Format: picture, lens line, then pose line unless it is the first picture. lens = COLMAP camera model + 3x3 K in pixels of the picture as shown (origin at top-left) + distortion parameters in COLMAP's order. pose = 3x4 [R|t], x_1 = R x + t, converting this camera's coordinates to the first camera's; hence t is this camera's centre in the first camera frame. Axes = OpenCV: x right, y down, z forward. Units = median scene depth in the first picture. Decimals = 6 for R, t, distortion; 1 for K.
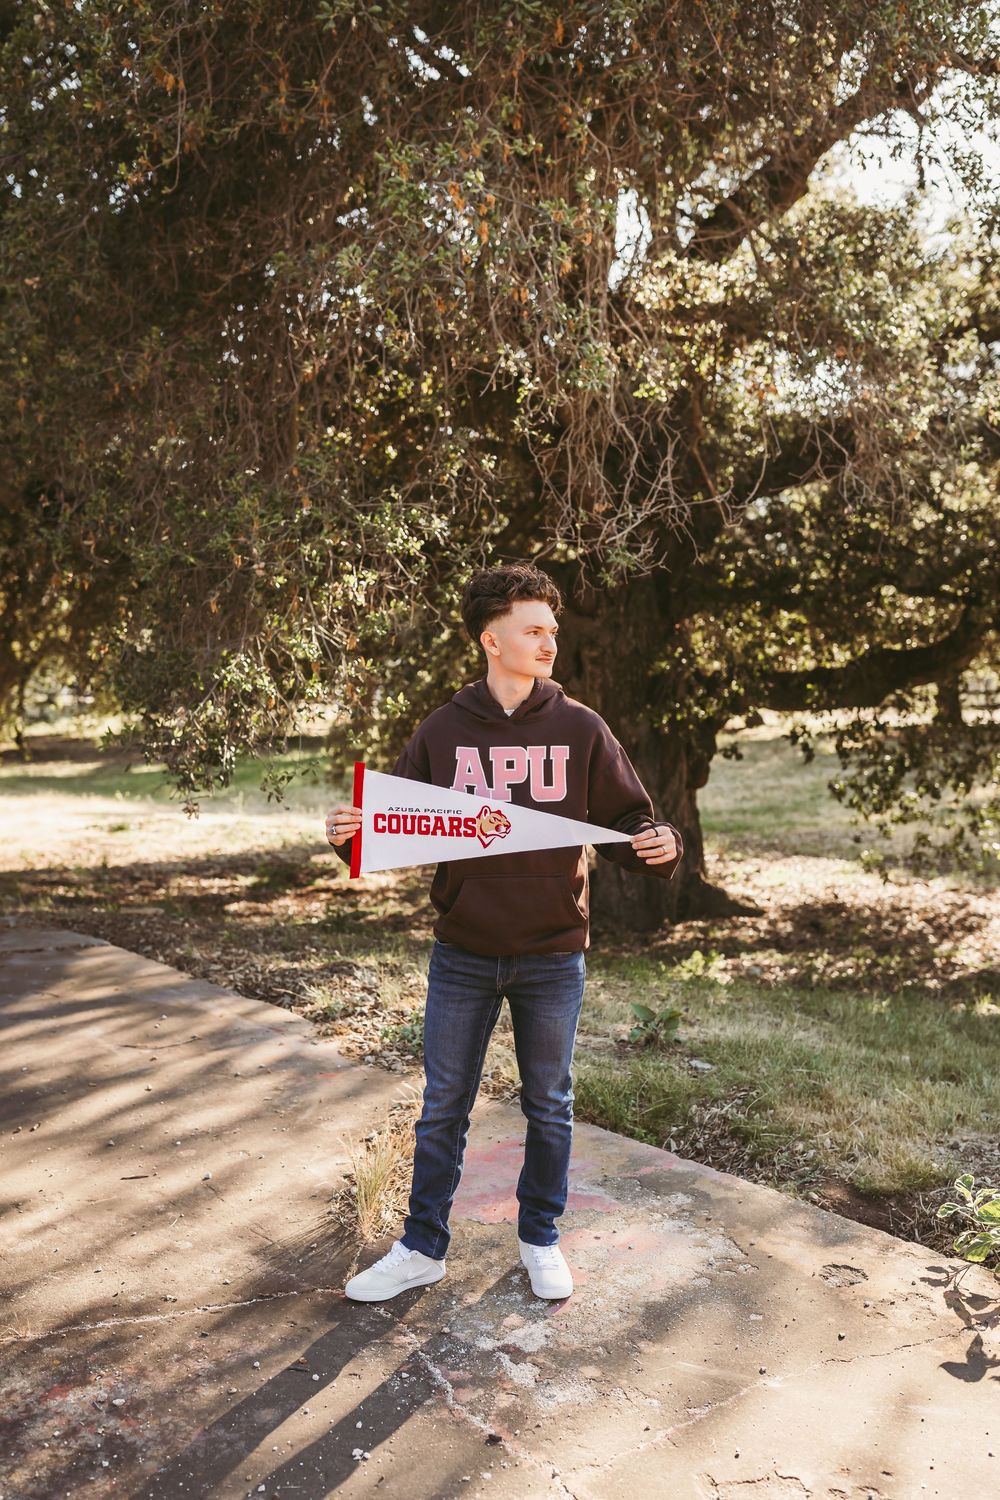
lens RADIAL K [[1465.5, 0, 506.7], [0, 1465.5, 728.2], [0, 0, 1]] dist [0.014400, -0.019666]
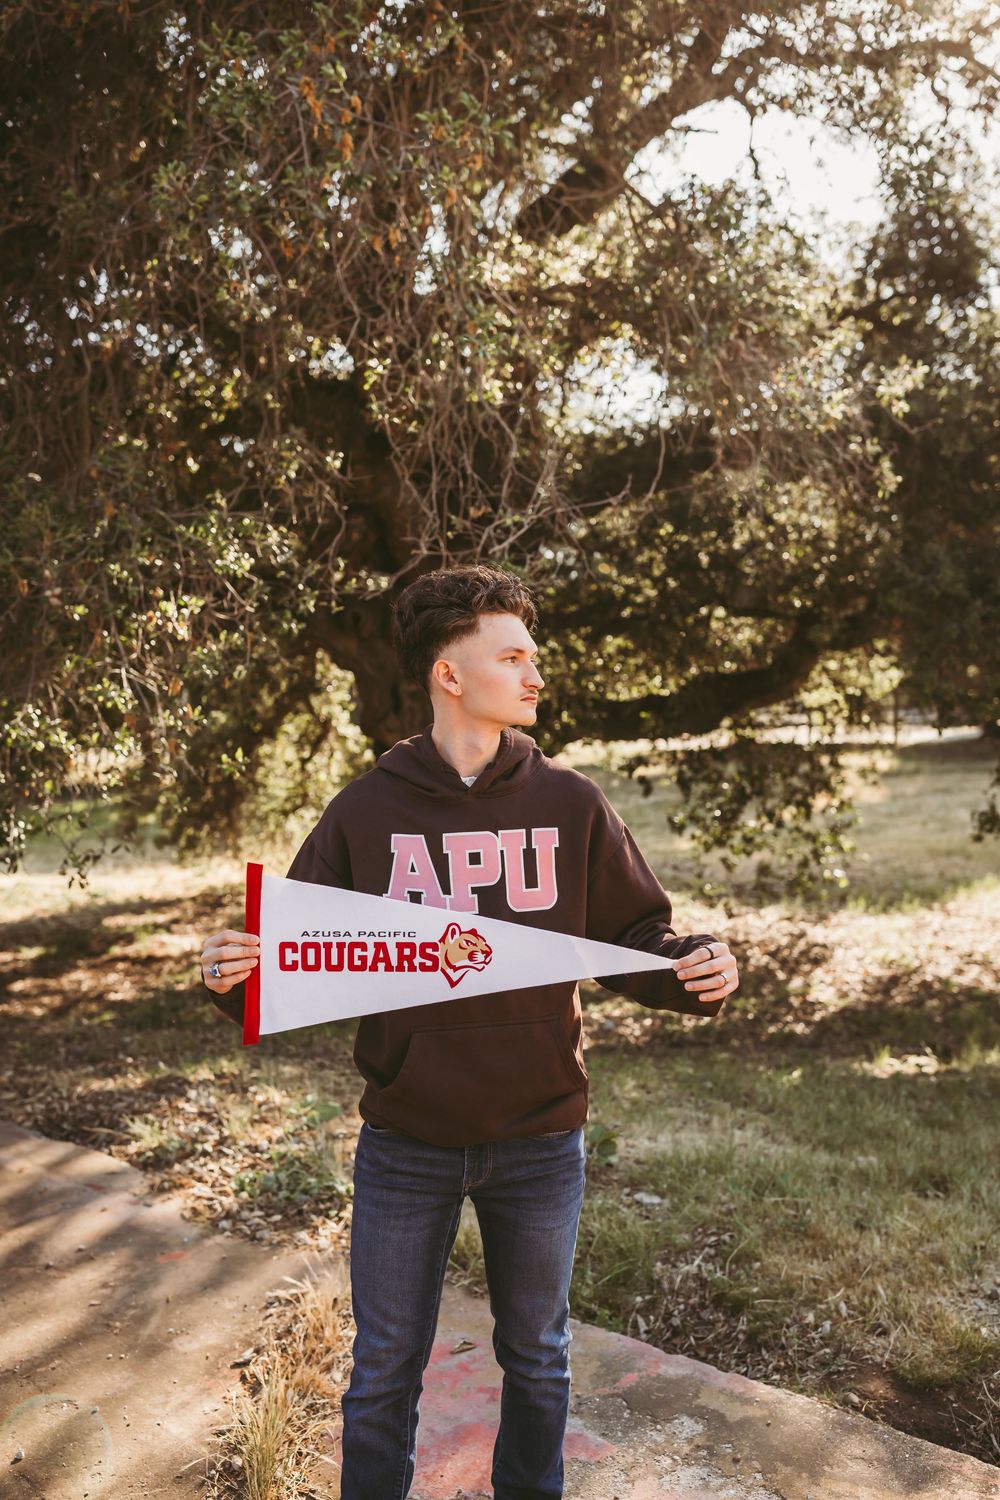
lens RADIAL K [[1465.5, 0, 506.7], [0, 1465.5, 728.2], [0, 0, 1]] dist [0.014400, -0.019666]
pose [[0.988591, -0.037854, 0.145791, -0.041135], [0.041103, 0.998968, -0.019341, -0.011627], [-0.144909, 0.025113, 0.989126, 0.173239]]
